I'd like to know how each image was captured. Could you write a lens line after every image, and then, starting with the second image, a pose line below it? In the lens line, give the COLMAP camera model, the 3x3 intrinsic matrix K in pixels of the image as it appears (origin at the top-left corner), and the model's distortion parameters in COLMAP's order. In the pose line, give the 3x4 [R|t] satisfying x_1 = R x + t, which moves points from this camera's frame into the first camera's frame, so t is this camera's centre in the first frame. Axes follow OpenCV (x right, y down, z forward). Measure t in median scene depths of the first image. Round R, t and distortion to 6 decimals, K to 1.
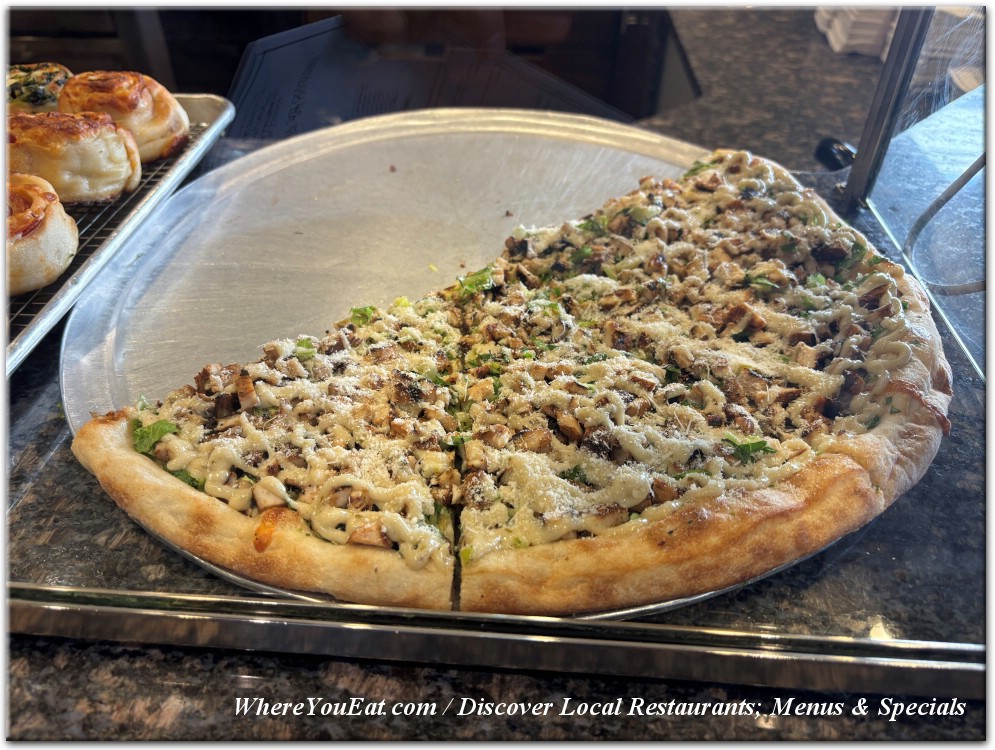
lens RADIAL K [[730.6, 0, 491.4], [0, 730.6, 379.2], [0, 0, 1]] dist [0.043994, -0.053154]
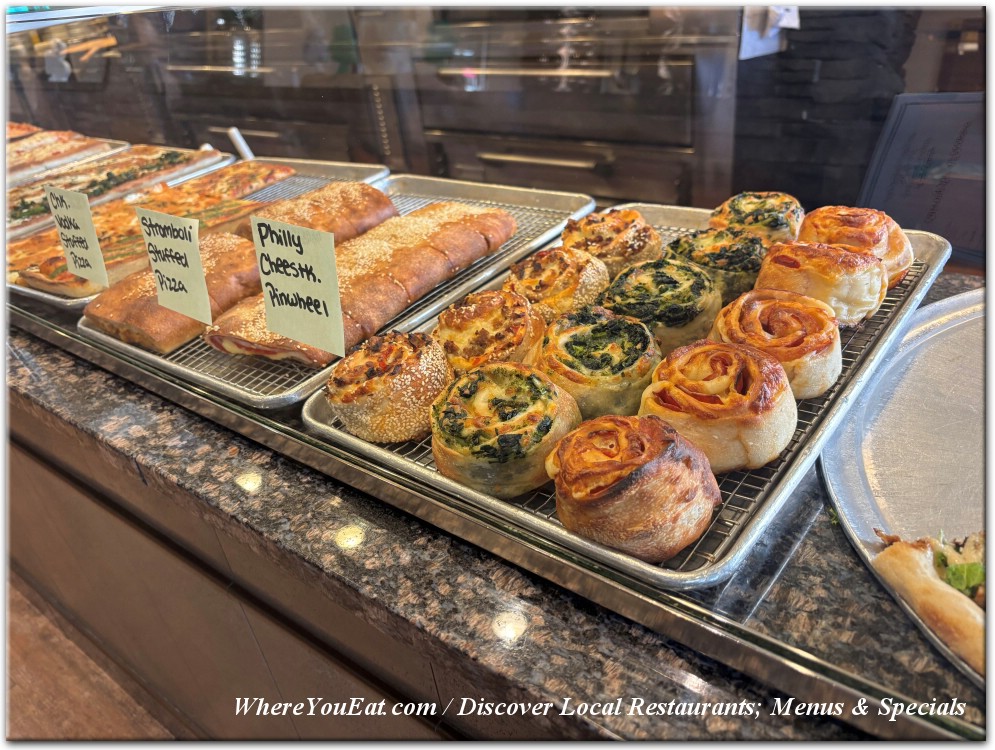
lens RADIAL K [[730.6, 0, 491.4], [0, 730.6, 379.2], [0, 0, 1]] dist [0.043994, -0.053154]
pose [[0.834062, 0.202478, -0.513170, -0.365384], [-0.260085, 0.964667, -0.042097, 0.018691], [0.486515, 0.168580, 0.857254, -0.172279]]
